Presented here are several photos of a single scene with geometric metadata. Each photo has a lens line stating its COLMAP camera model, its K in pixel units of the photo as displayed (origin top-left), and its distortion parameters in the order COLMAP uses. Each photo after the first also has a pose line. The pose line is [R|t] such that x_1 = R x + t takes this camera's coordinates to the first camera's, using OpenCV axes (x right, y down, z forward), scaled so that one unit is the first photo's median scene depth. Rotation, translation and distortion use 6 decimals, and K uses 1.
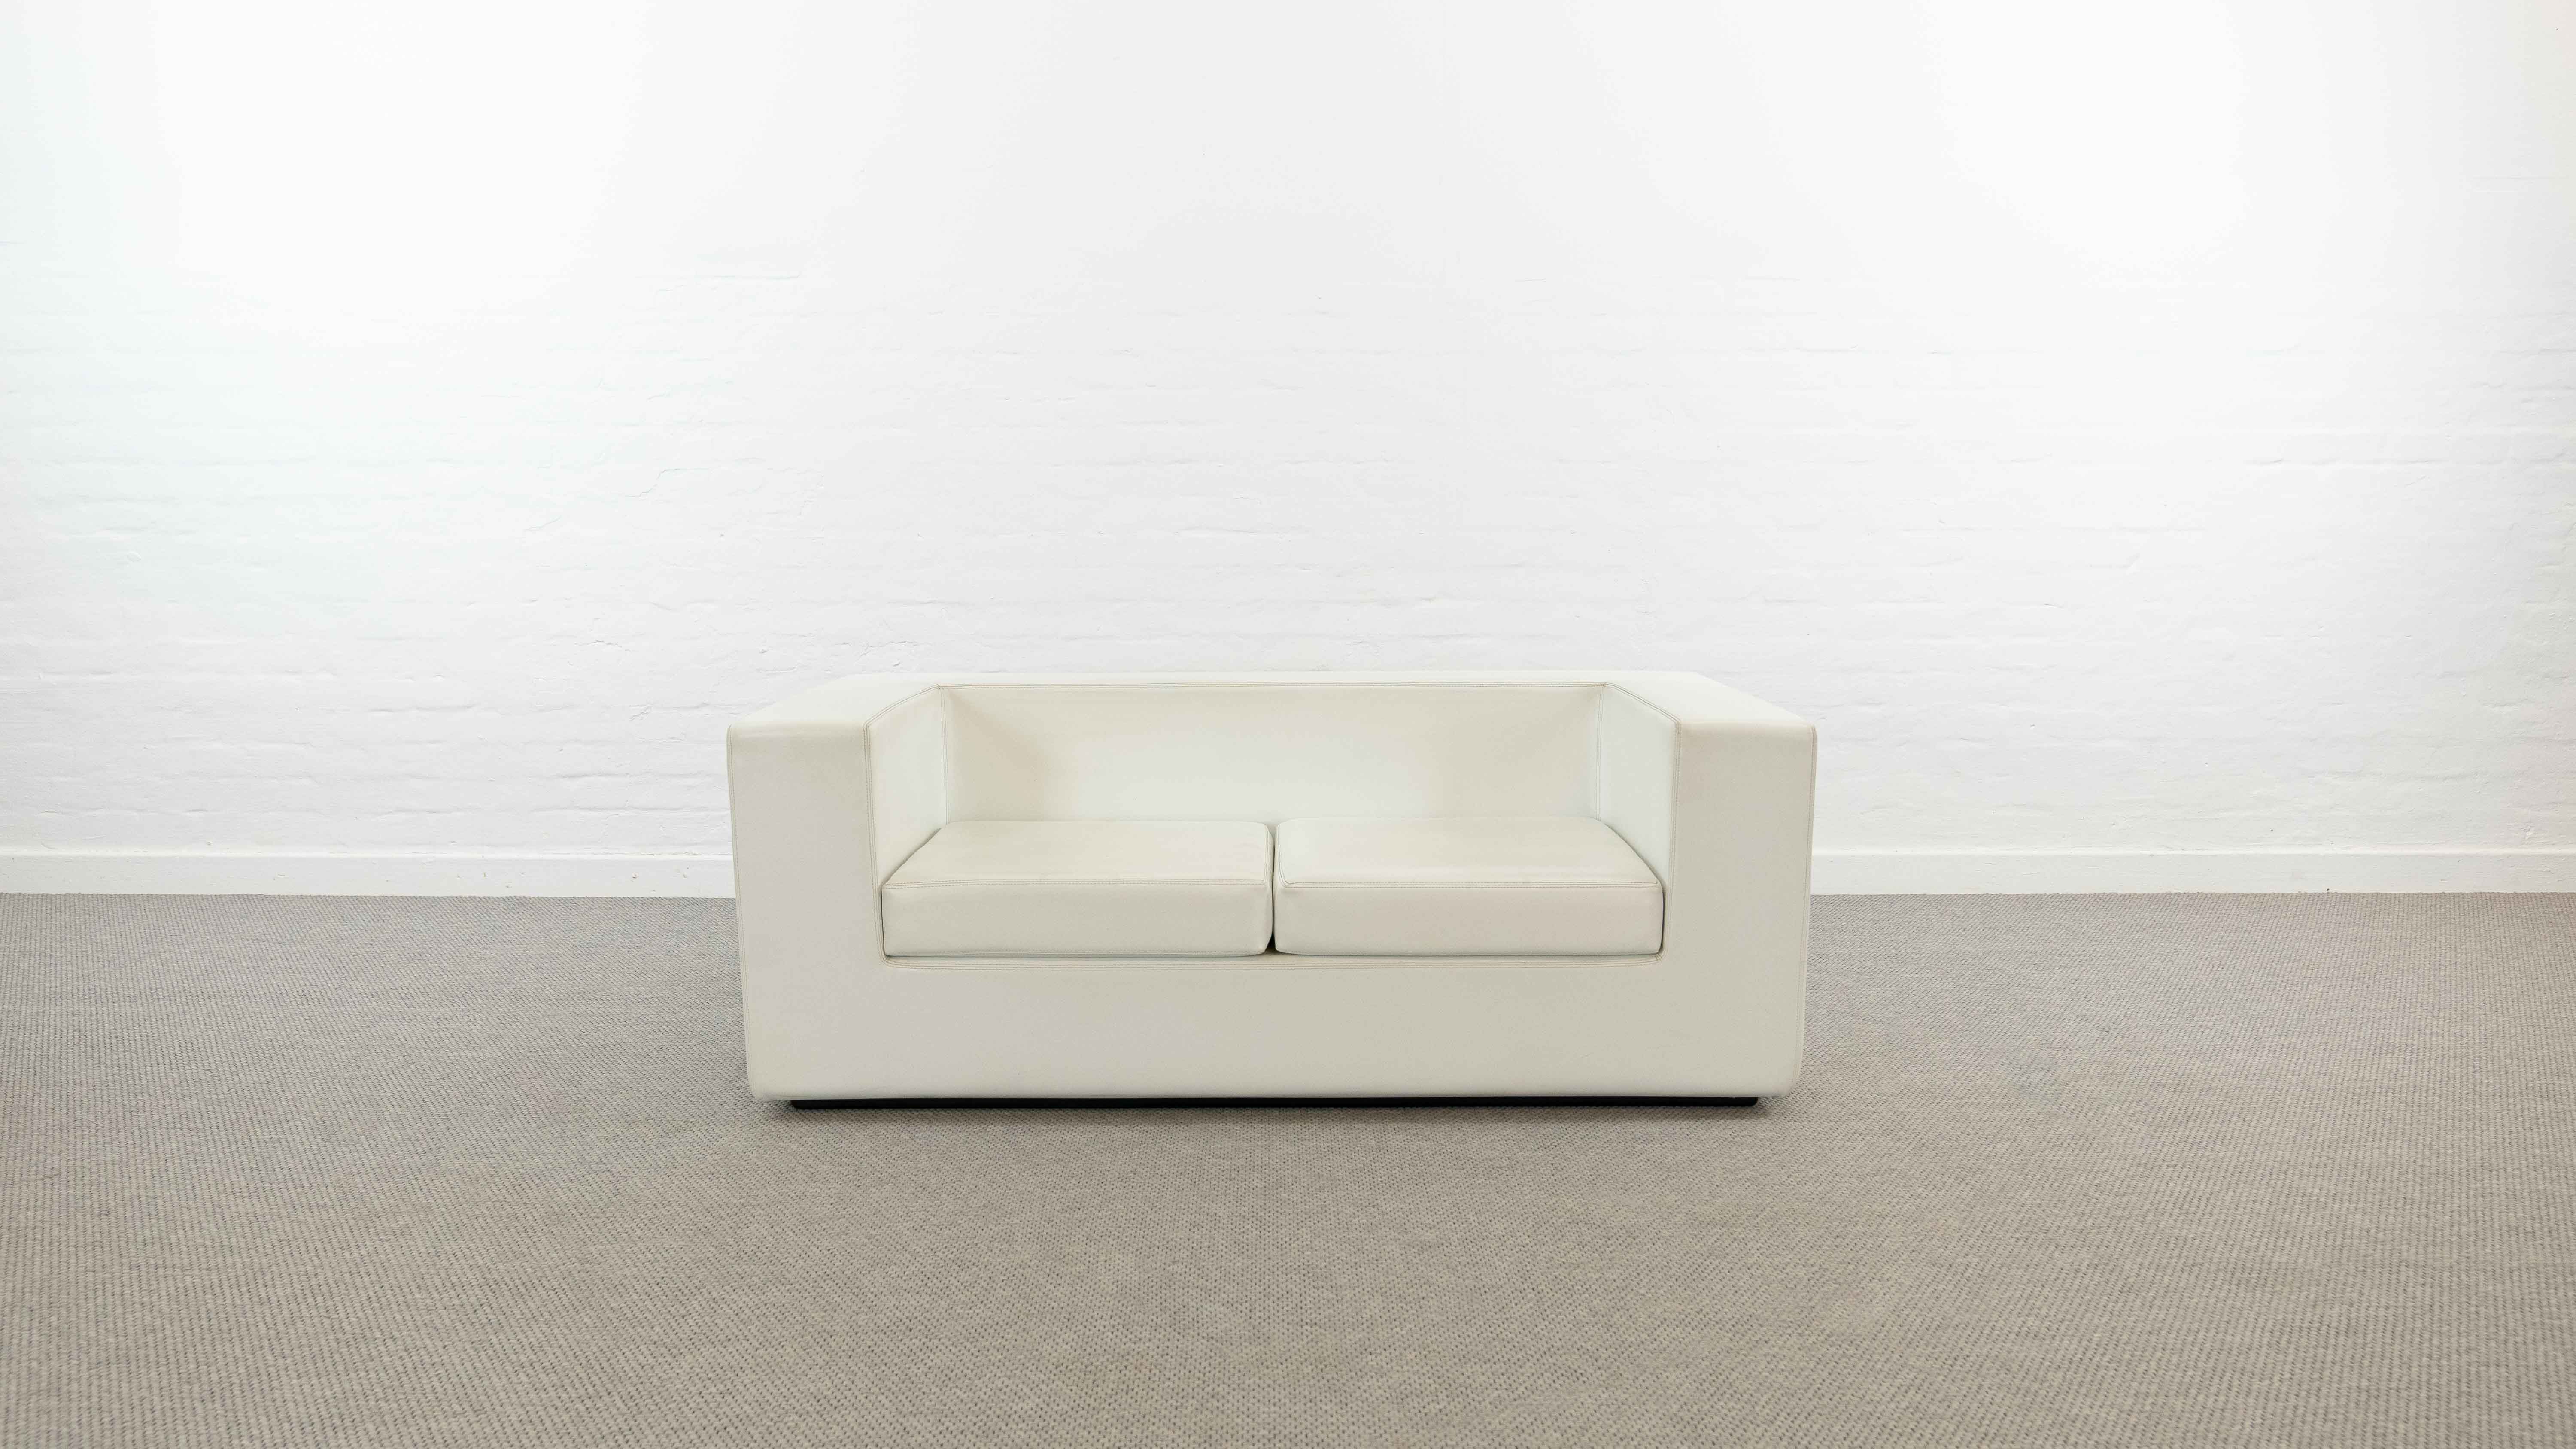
lens RADIAL K [[2092.1, 0, 1288.9], [0, 2092.1, 732.3], [0, 0, 1]] dist [-0.015661, 0.015050]
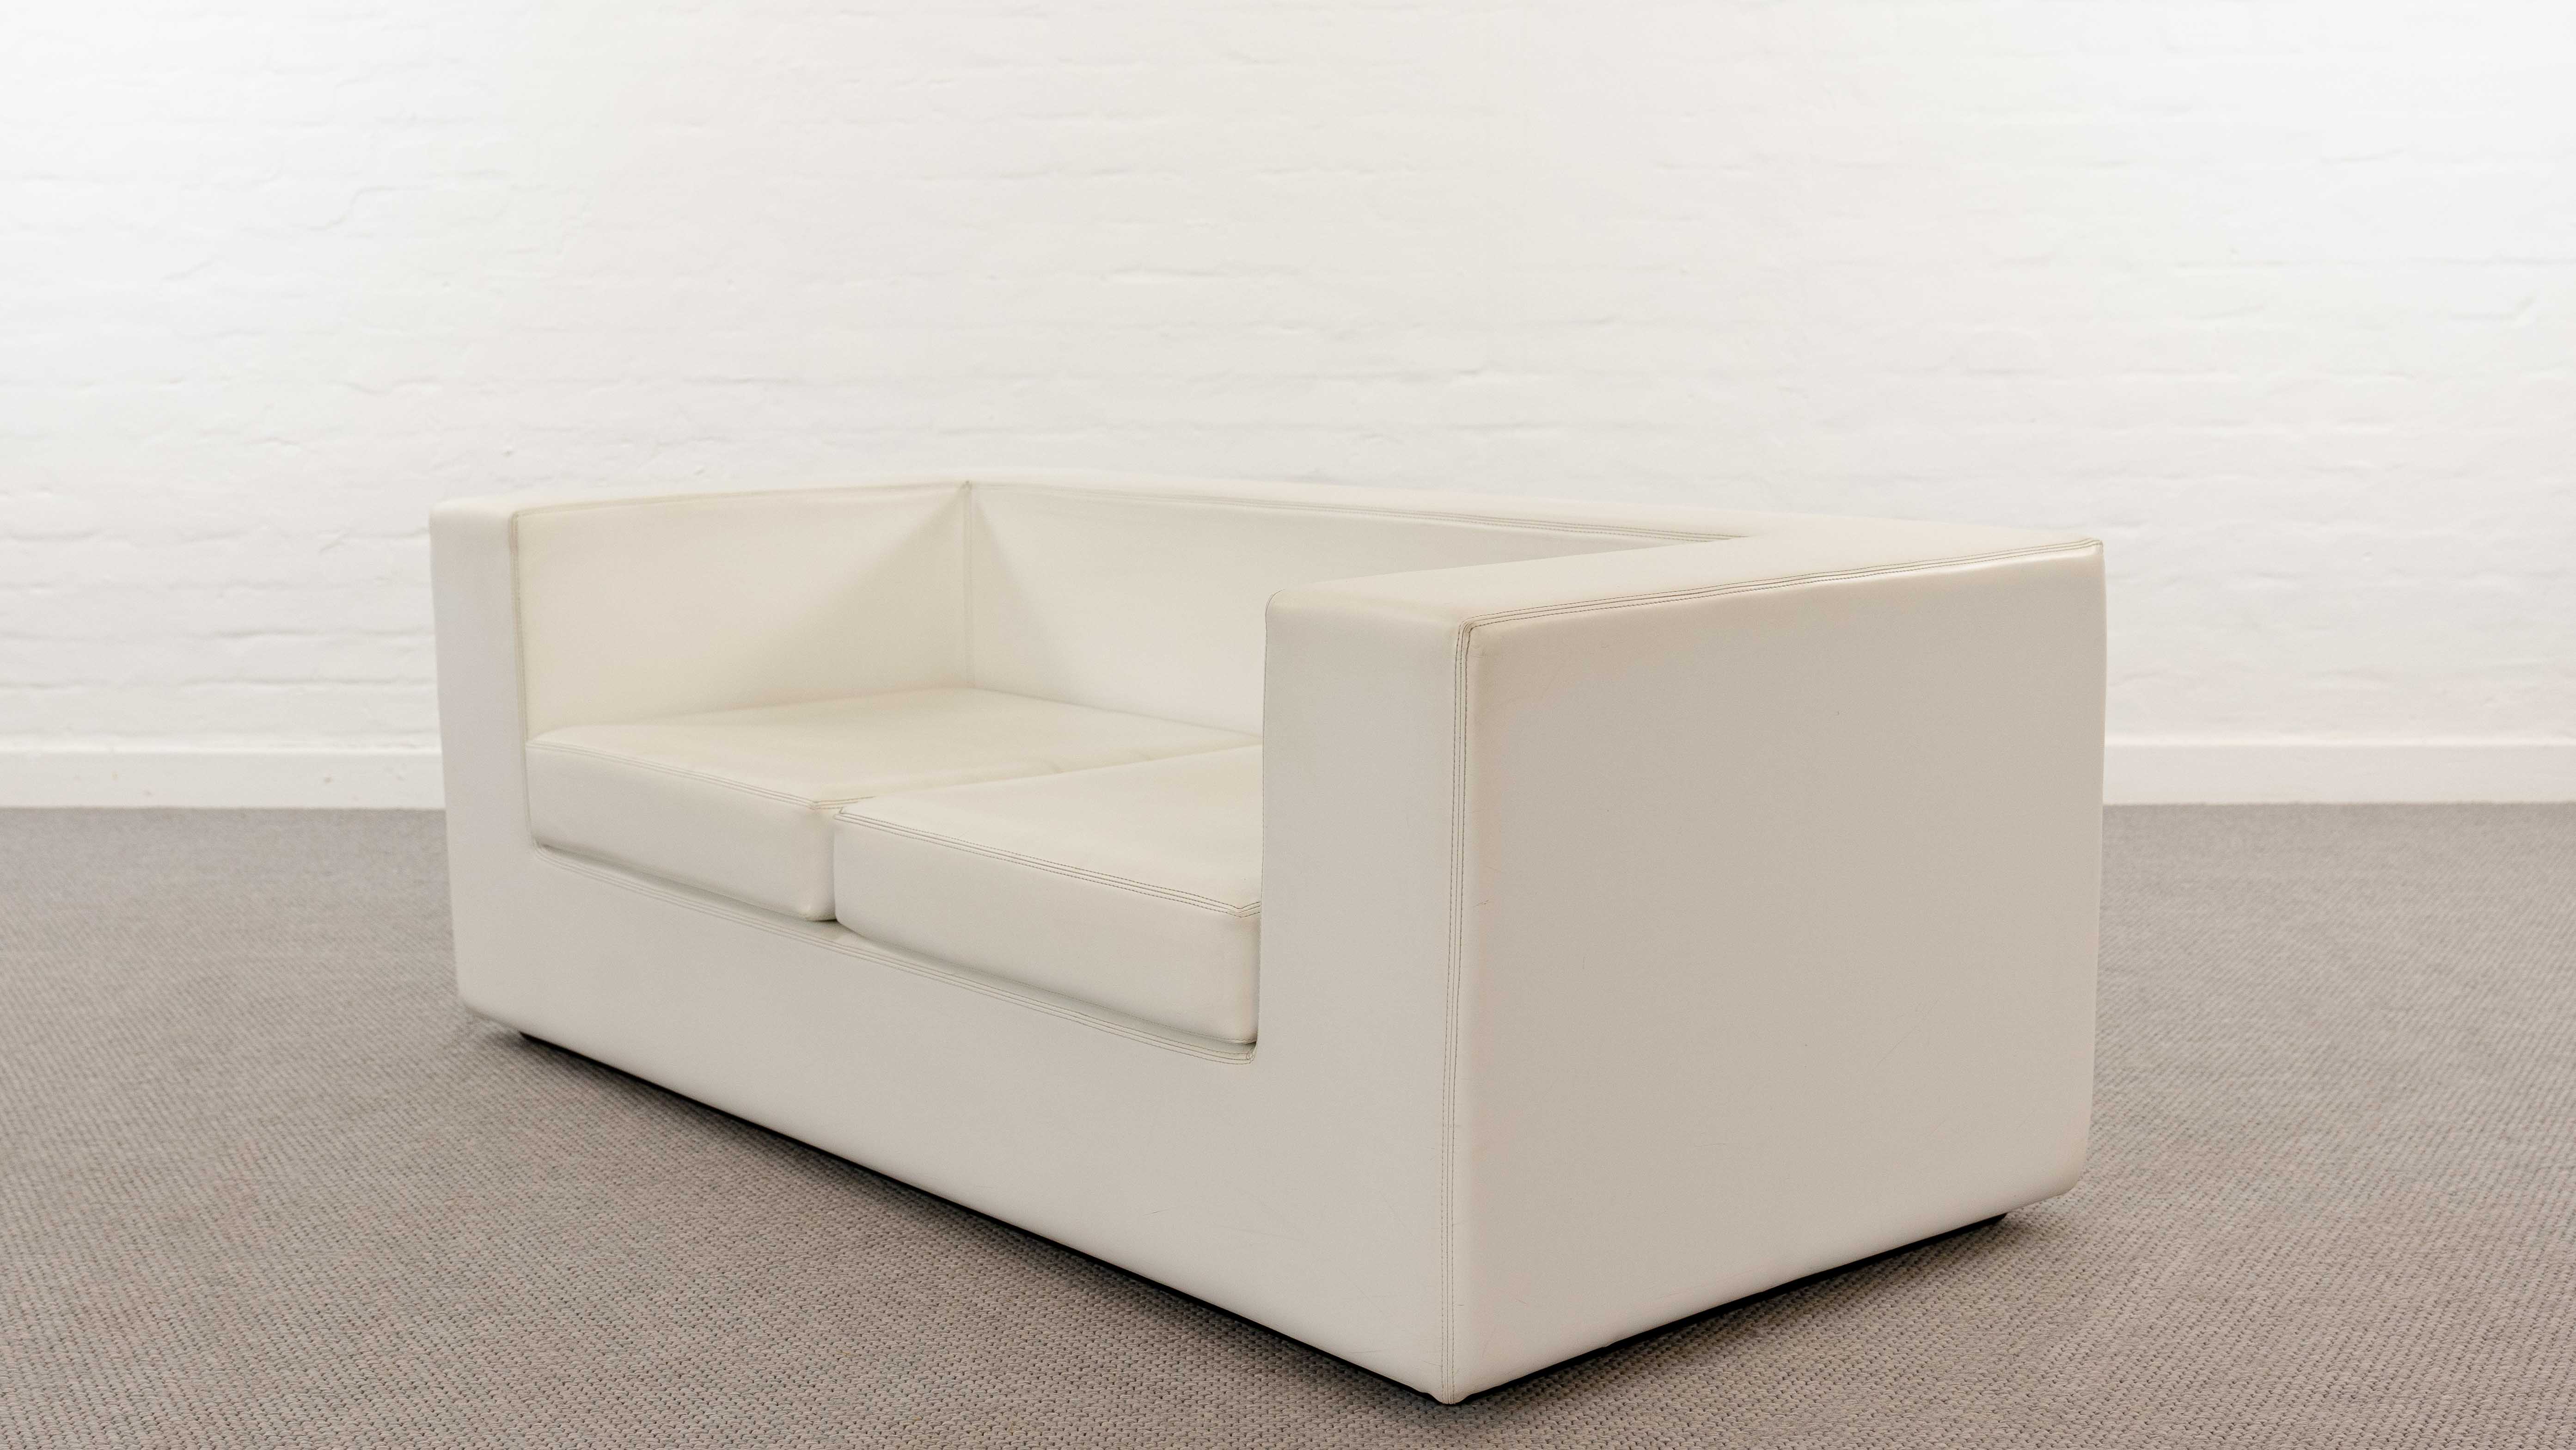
lens RADIAL K [[2976.0, 0, 1186.6], [0, 2976.0, 740.4], [0, 0, 1]] dist [0.007903, 0.000000]
pose [[0.999282, -0.000951, -0.037877, 0.014924], [0.002311, 0.999353, 0.035894, 0.030576], [0.037818, -0.035956, 0.998638, 0.028866]]
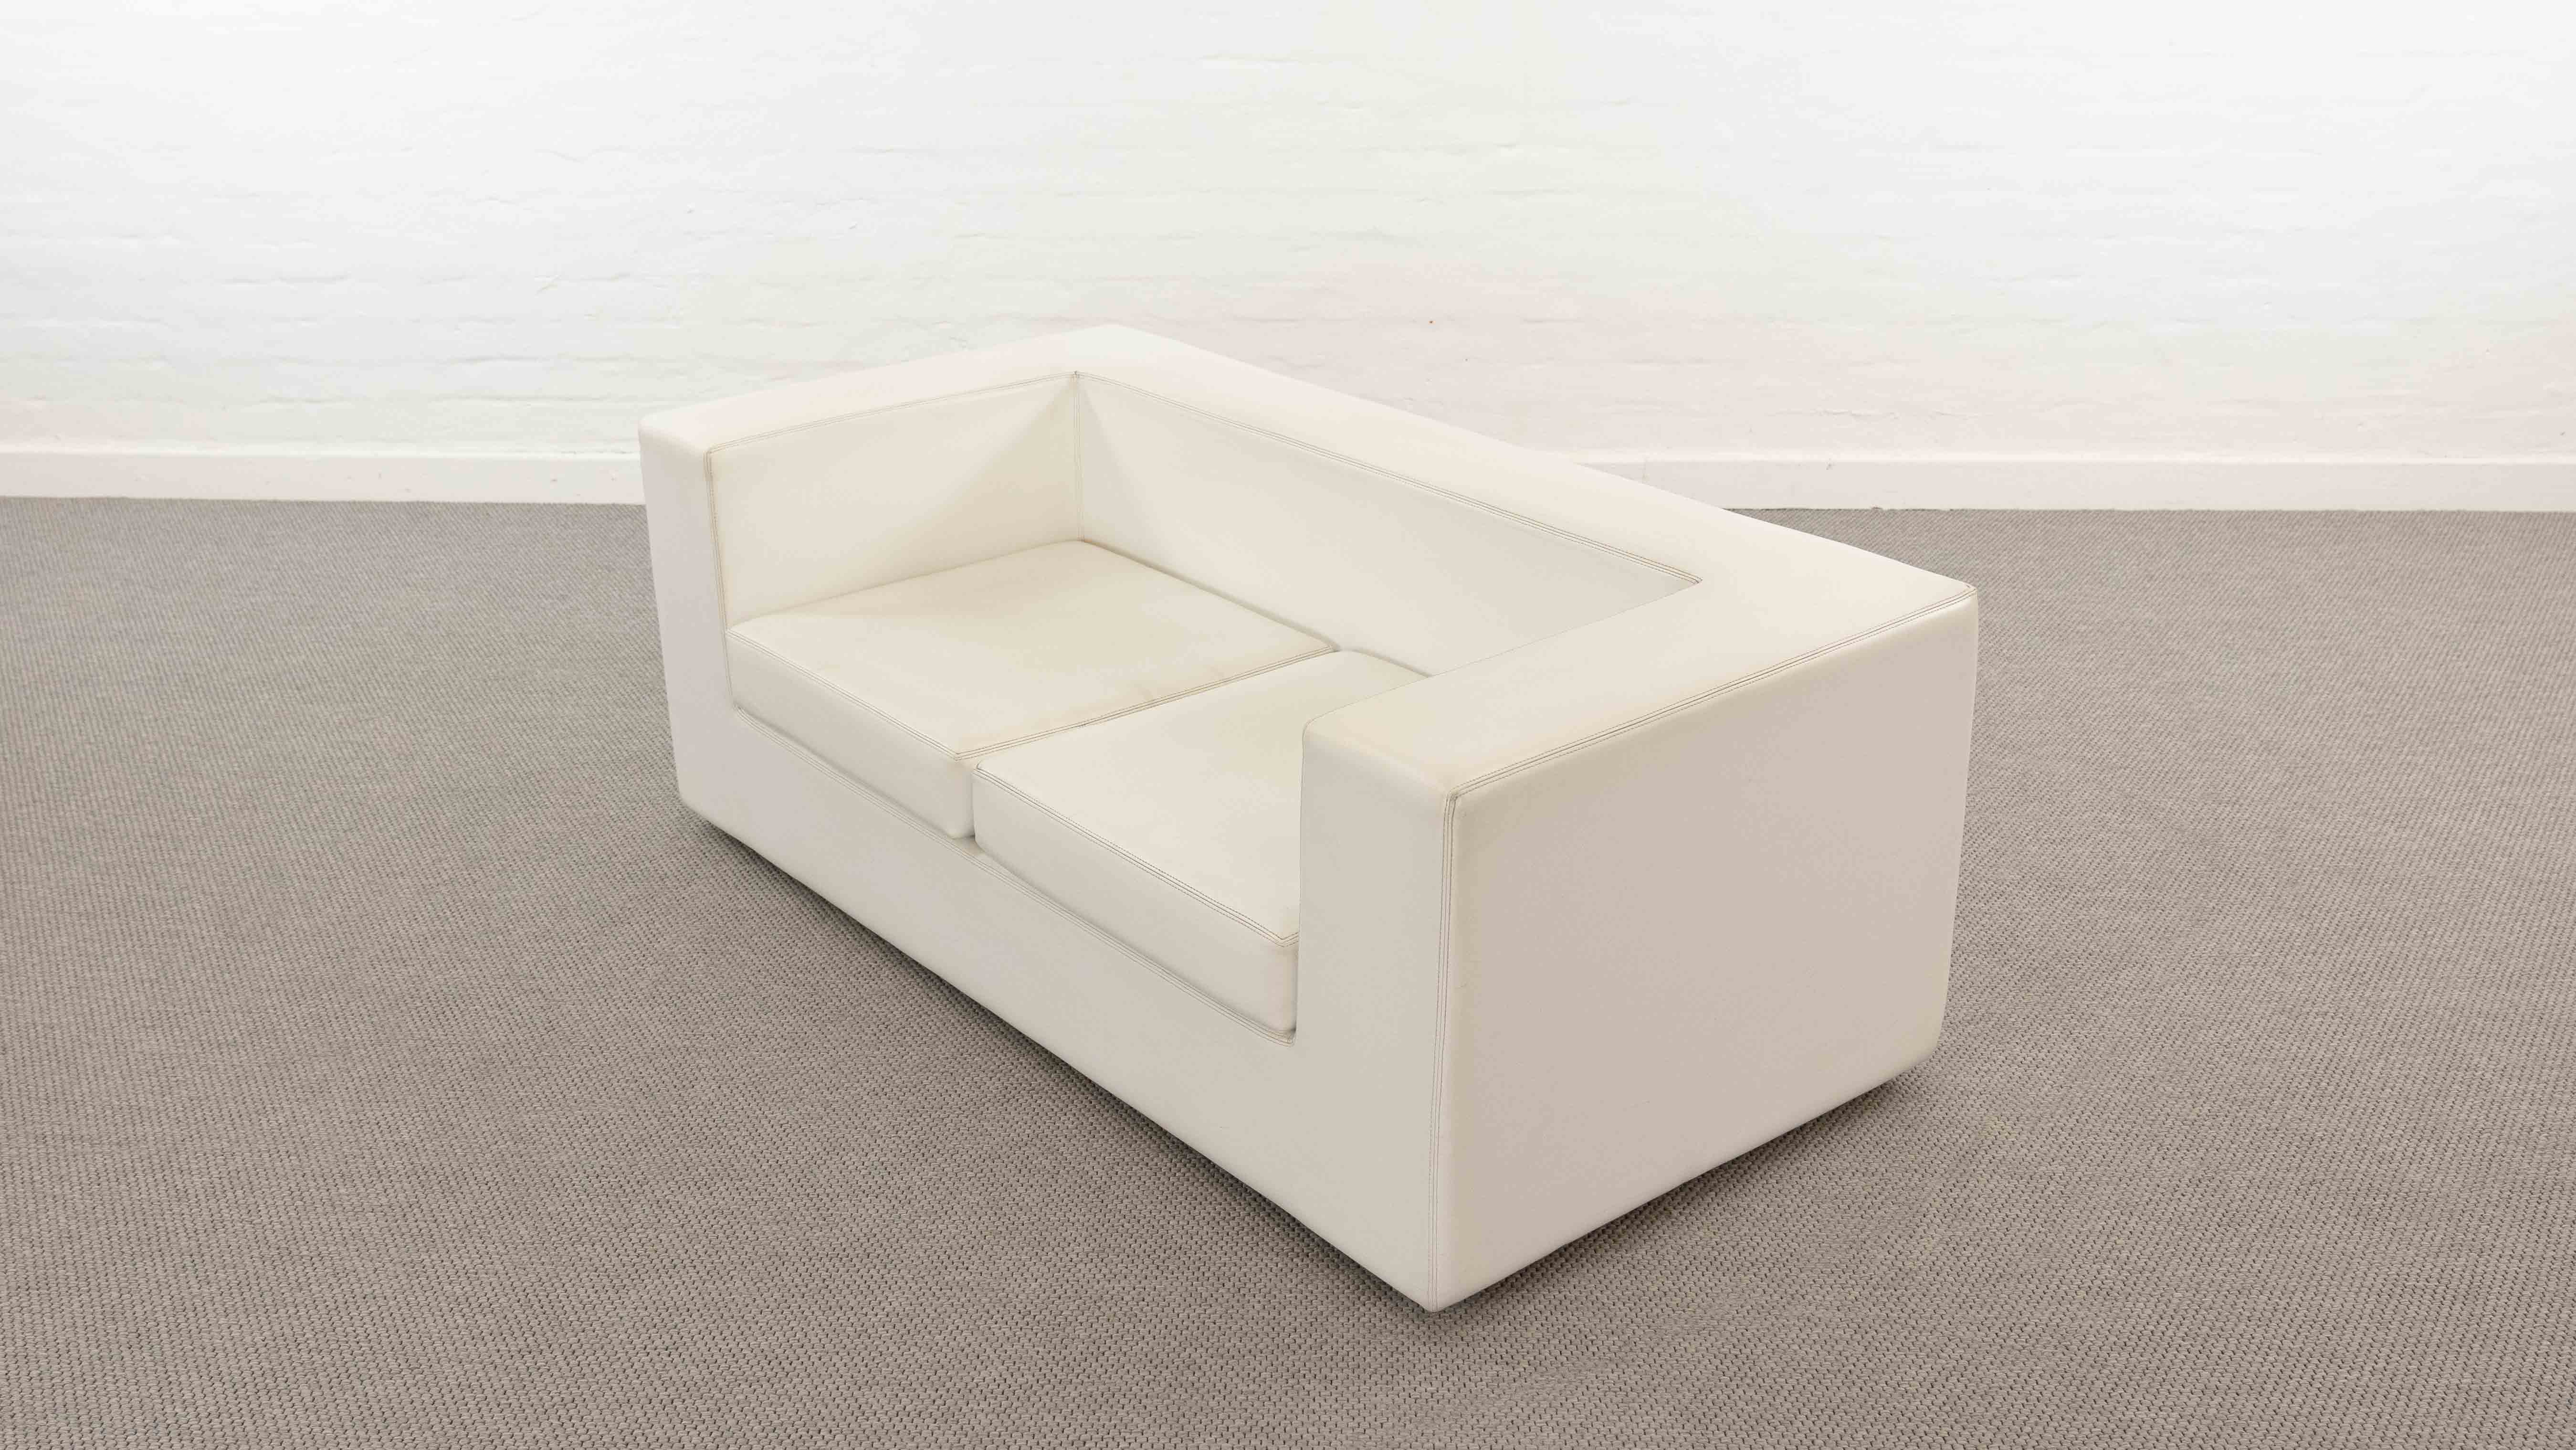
lens RADIAL K [[2610.3, 0, 1228.4], [0, 2610.3, 666.0], [0, 0, 1]] dist [-0.001998, 0.000000]
pose [[0.998195, 0.010610, -0.059118, 0.029969], [0.004894, 0.966630, 0.256131, -0.180047], [0.059863, -0.255958, 0.964833, -0.025733]]
